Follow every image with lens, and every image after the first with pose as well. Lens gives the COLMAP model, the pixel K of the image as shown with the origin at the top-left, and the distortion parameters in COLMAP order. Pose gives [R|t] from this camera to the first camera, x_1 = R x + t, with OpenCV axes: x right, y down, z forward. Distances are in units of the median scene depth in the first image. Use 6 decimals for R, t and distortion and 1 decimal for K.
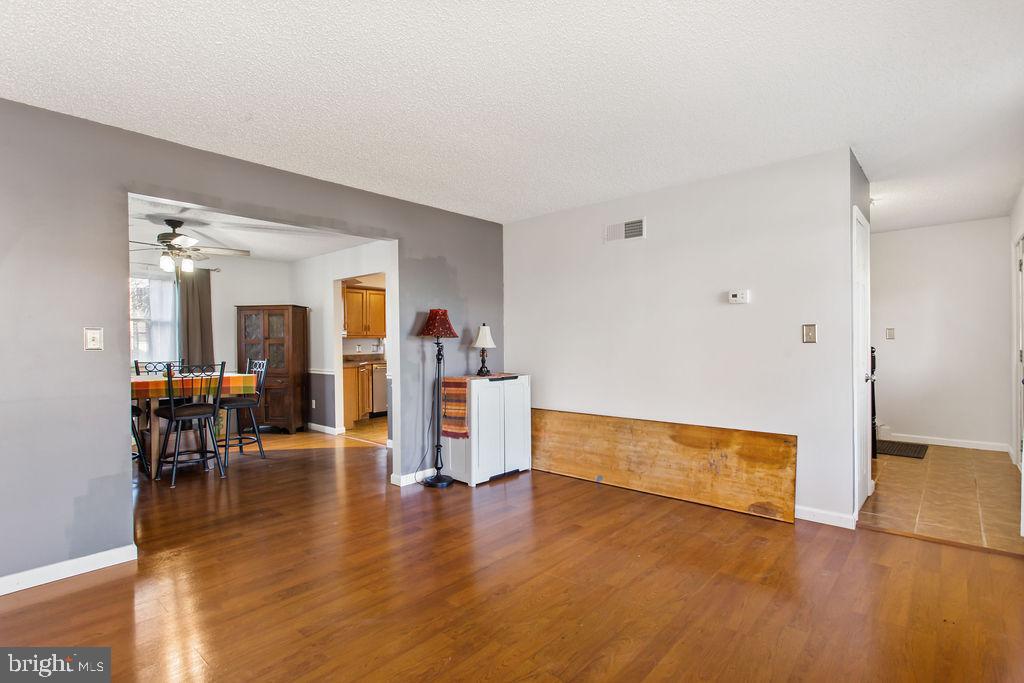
lens RADIAL K [[489.8, 0, 518.1], [0, 489.8, 362.0], [0, 0, 1]] dist [0.002183, 0.000379]
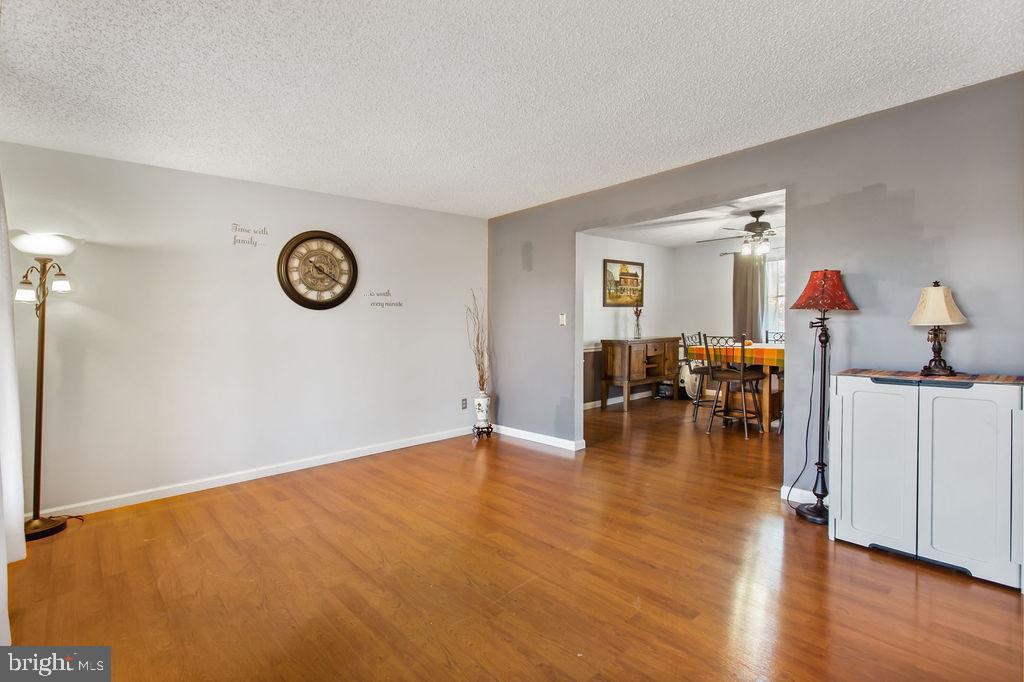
lens RADIAL K [[485.9, 0, 512.3], [0, 485.9, 330.6], [0, 0, 1]] dist [-0.000480, -0.000107]
pose [[-0.112263, 0.026511, -0.993325, 0.625550], [-0.014611, 0.999492, 0.028326, -0.037135], [0.993571, 0.017693, -0.111818, 0.686889]]
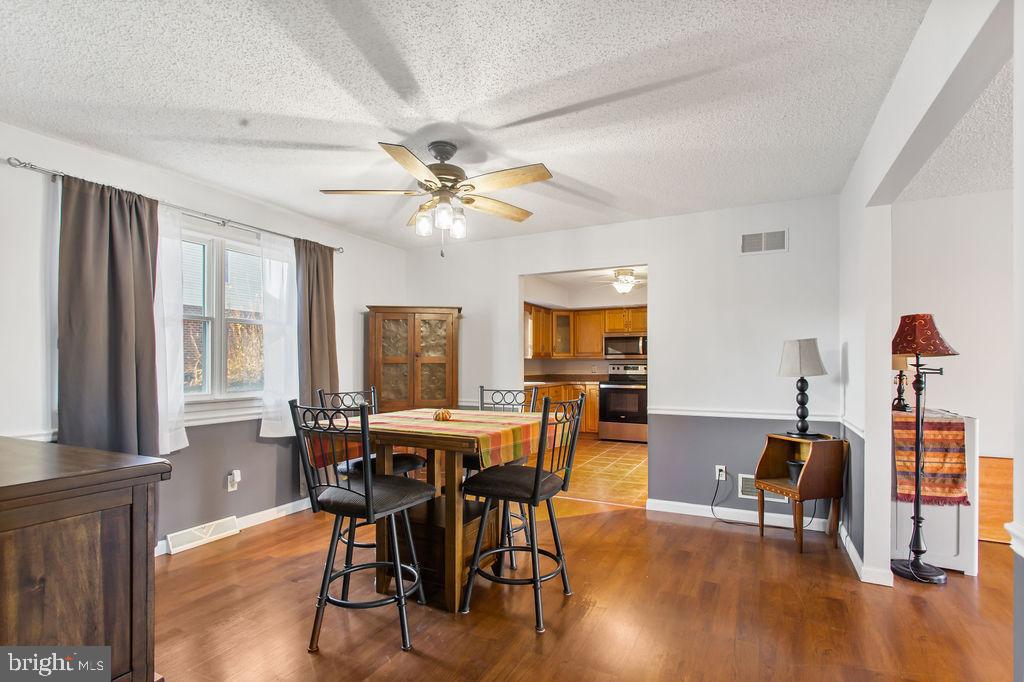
lens RADIAL K [[485.5, 0, 514.5], [0, 485.5, 370.5], [0, 0, 1]] dist [-0.002442, -0.000459]
pose [[0.965846, 0.006408, 0.259036, -0.938573], [0.000935, 0.999602, -0.028213, -0.013179], [-0.259114, 0.027491, 0.965455, 0.542725]]
